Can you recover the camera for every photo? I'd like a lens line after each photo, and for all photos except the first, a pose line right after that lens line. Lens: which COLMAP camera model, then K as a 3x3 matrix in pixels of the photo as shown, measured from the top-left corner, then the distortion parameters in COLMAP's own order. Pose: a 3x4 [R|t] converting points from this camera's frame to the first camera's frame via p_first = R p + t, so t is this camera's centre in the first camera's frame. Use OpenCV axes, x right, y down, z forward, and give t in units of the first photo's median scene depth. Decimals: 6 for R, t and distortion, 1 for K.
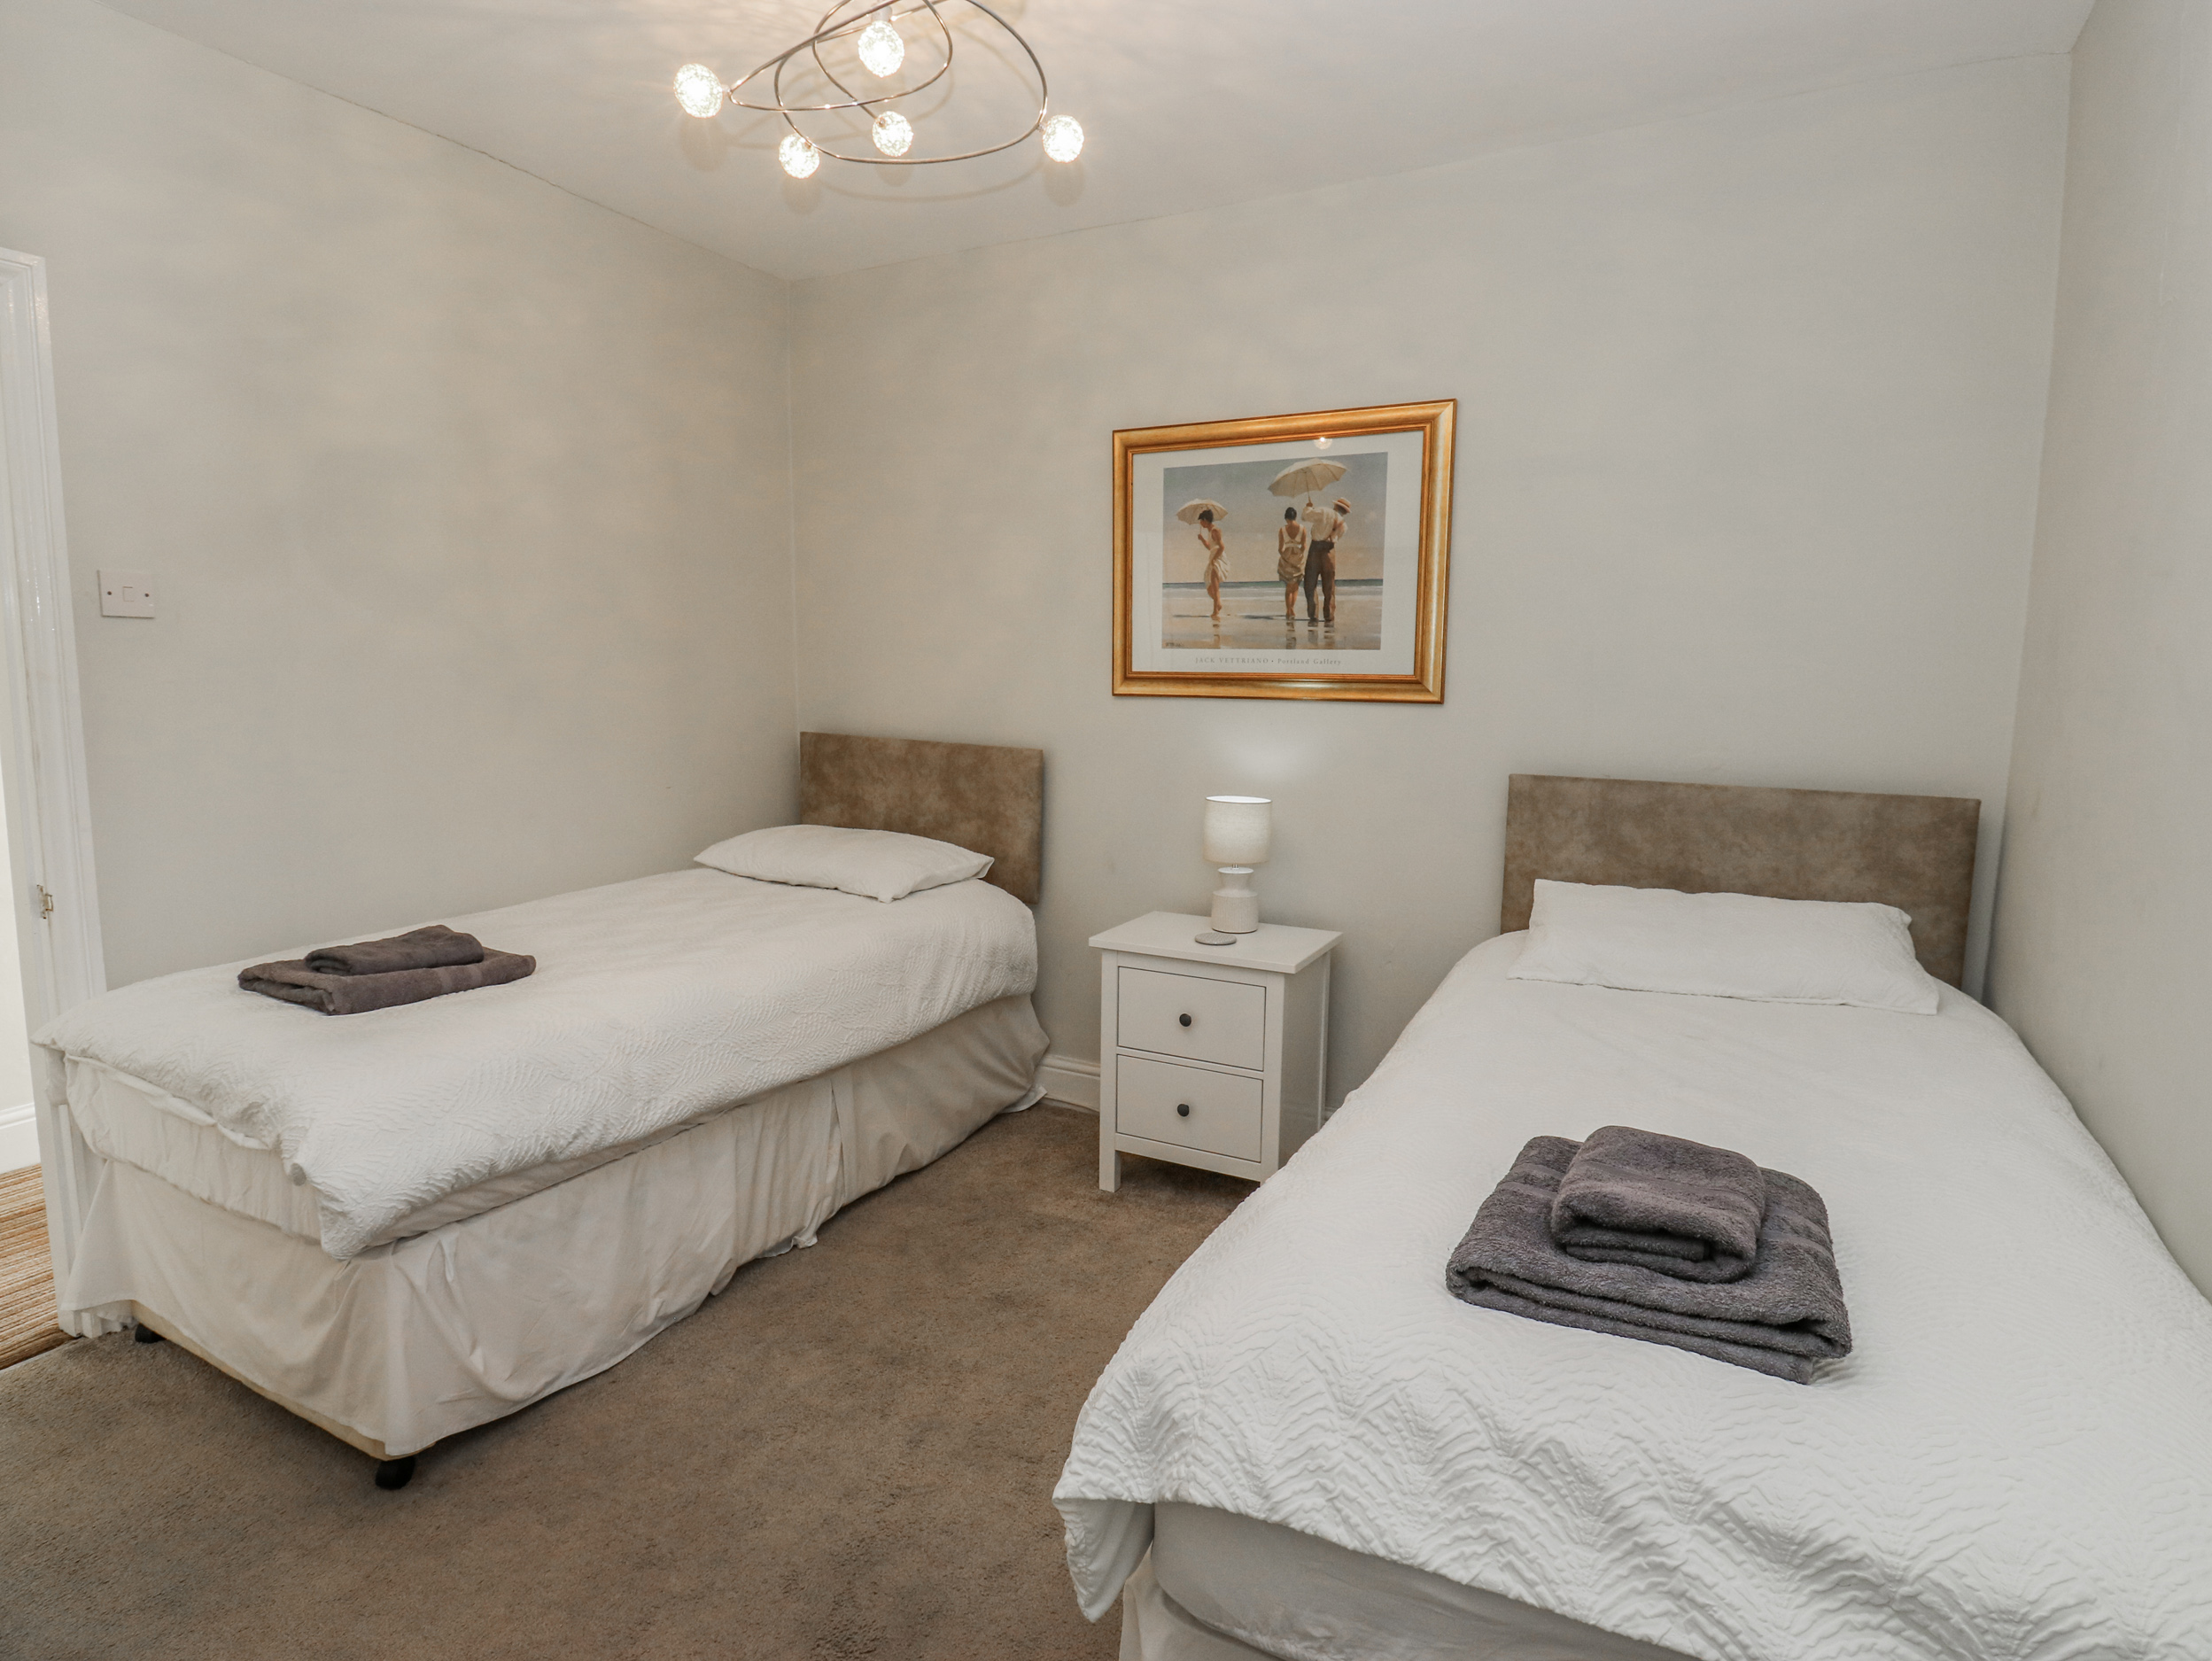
lens RADIAL K [[1167.5, 0, 1102.5], [0, 1167.5, 834.5], [0, 0, 1]] dist [-0.003514, -0.009003]
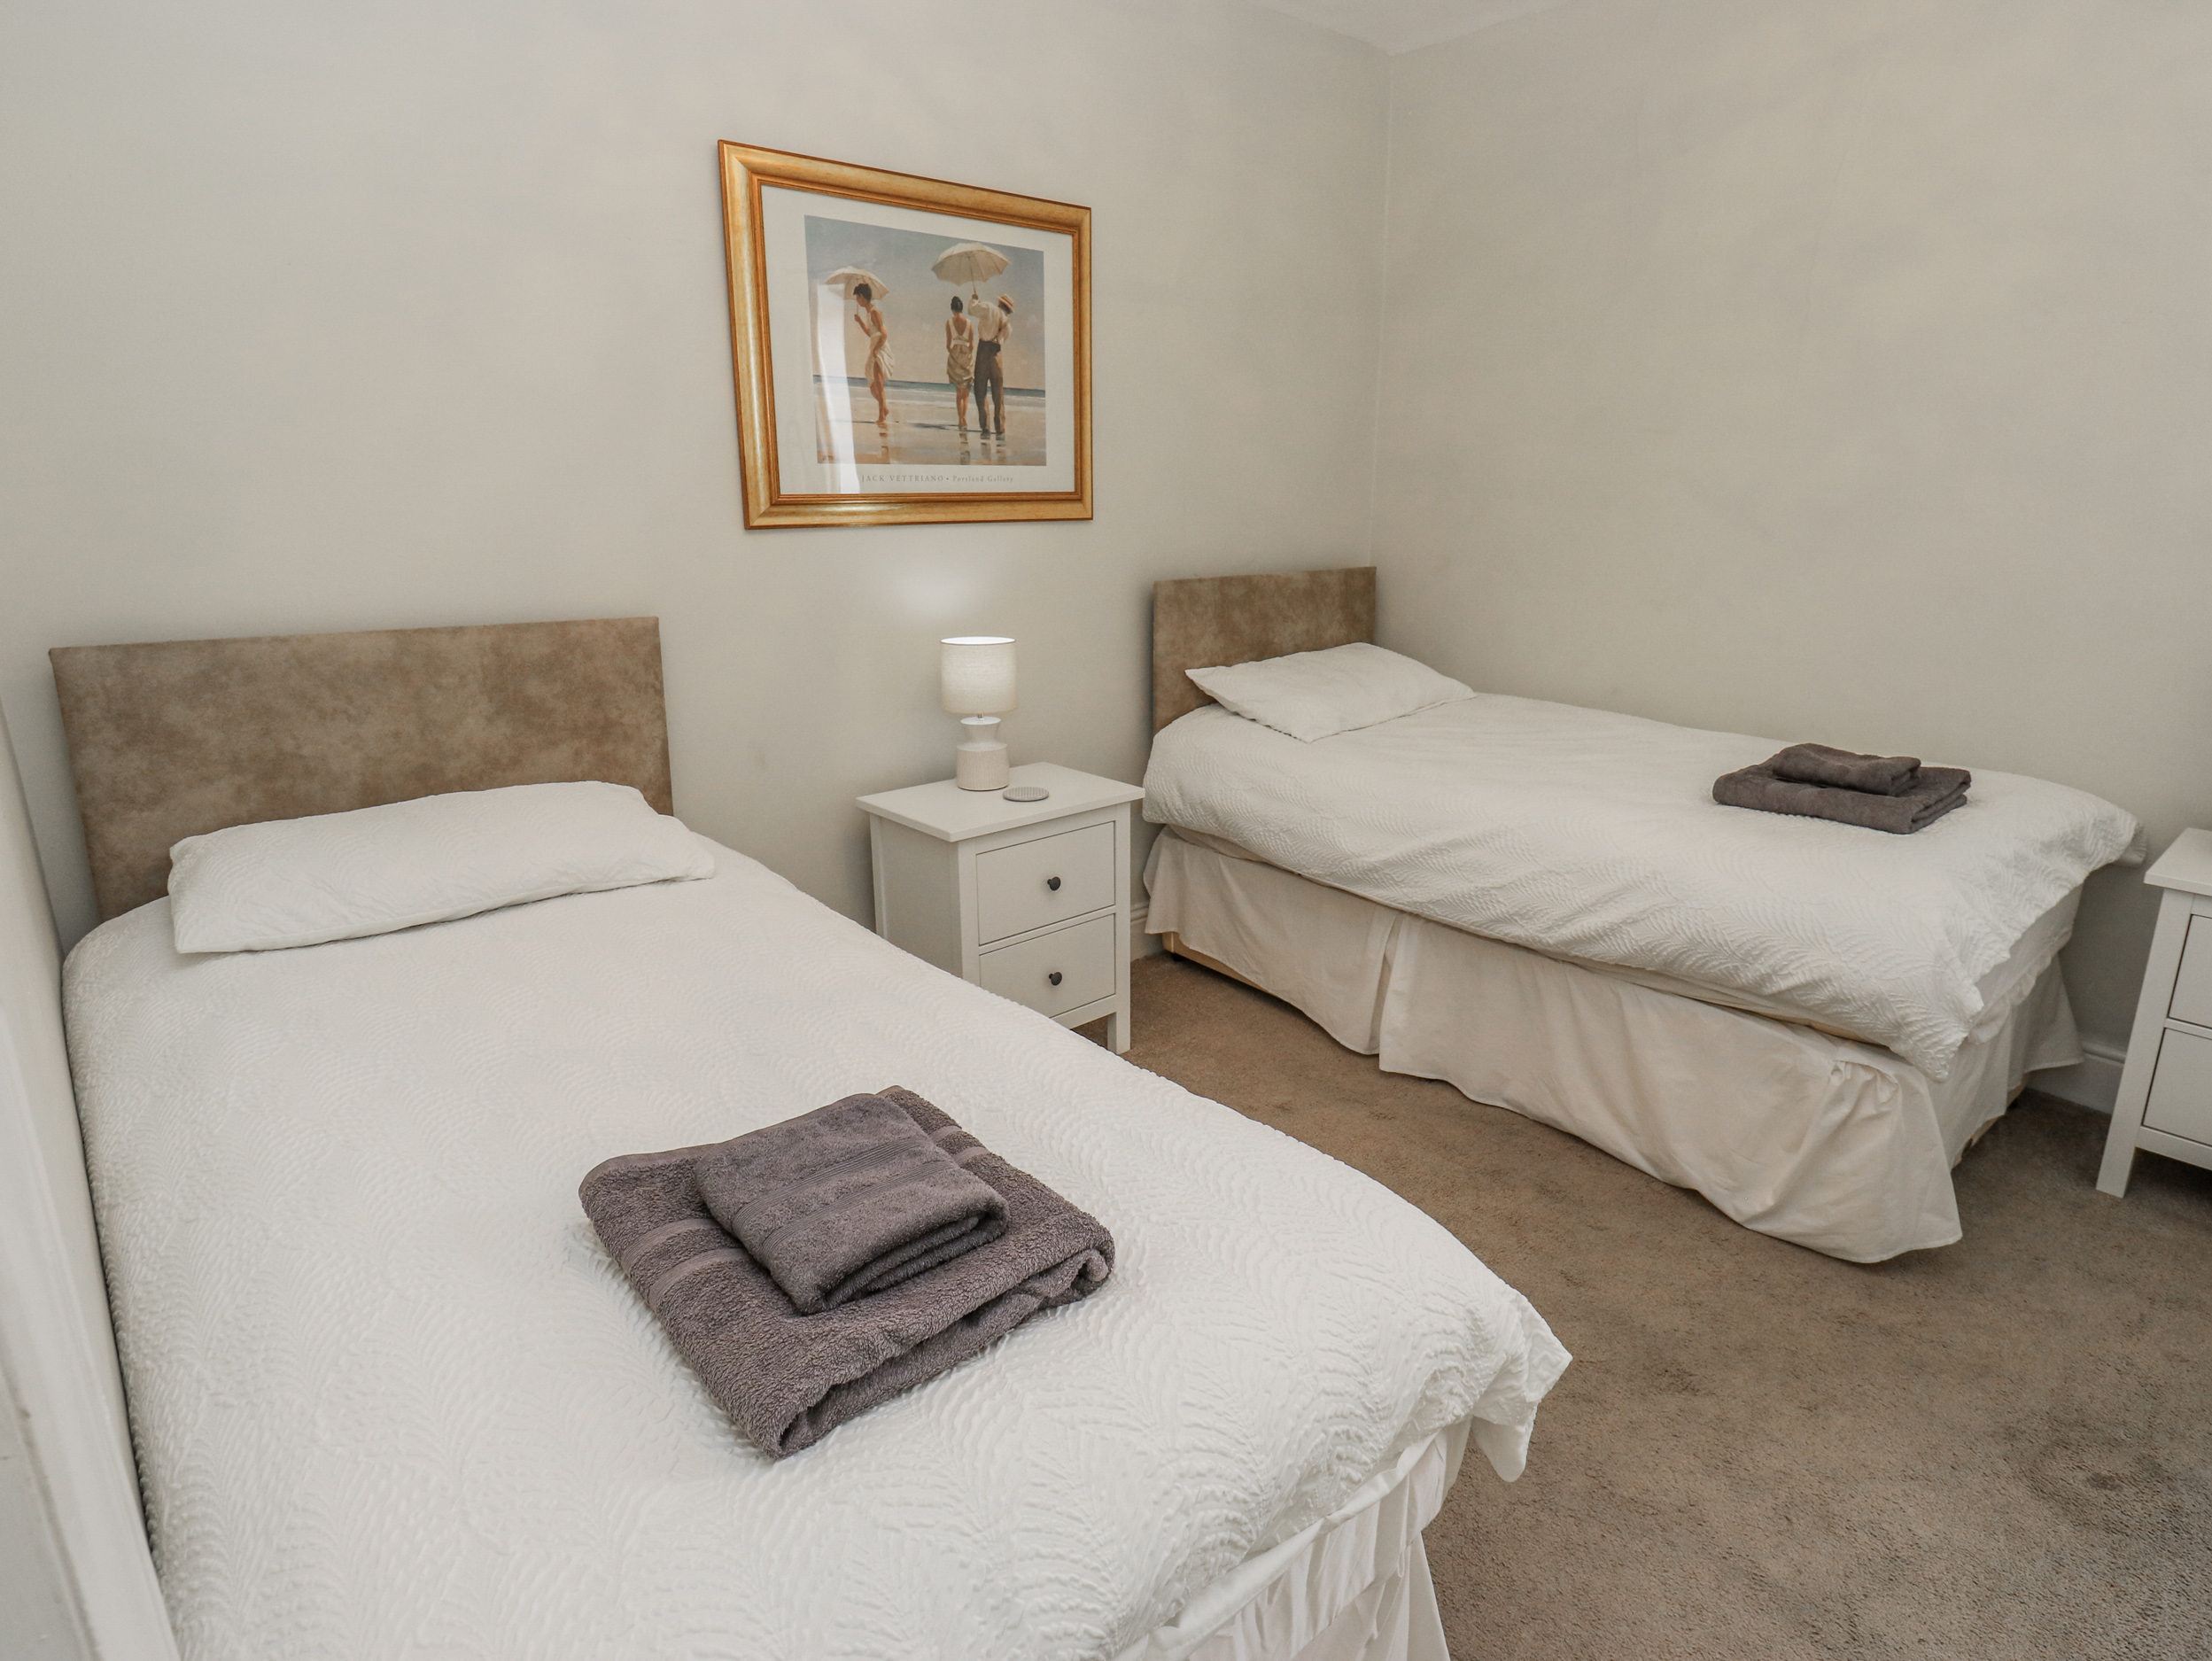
lens RADIAL K [[1211.3, 0, 1100.9], [0, 1211.3, 815.1], [0, 0, 1]] dist [0.002748, 0.000575]
pose [[0.363421, -0.250666, 0.897269, -0.701789], [0.150464, 0.966271, 0.209000, -0.079250], [-0.919394, 0.059052, 0.388880, 0.569499]]
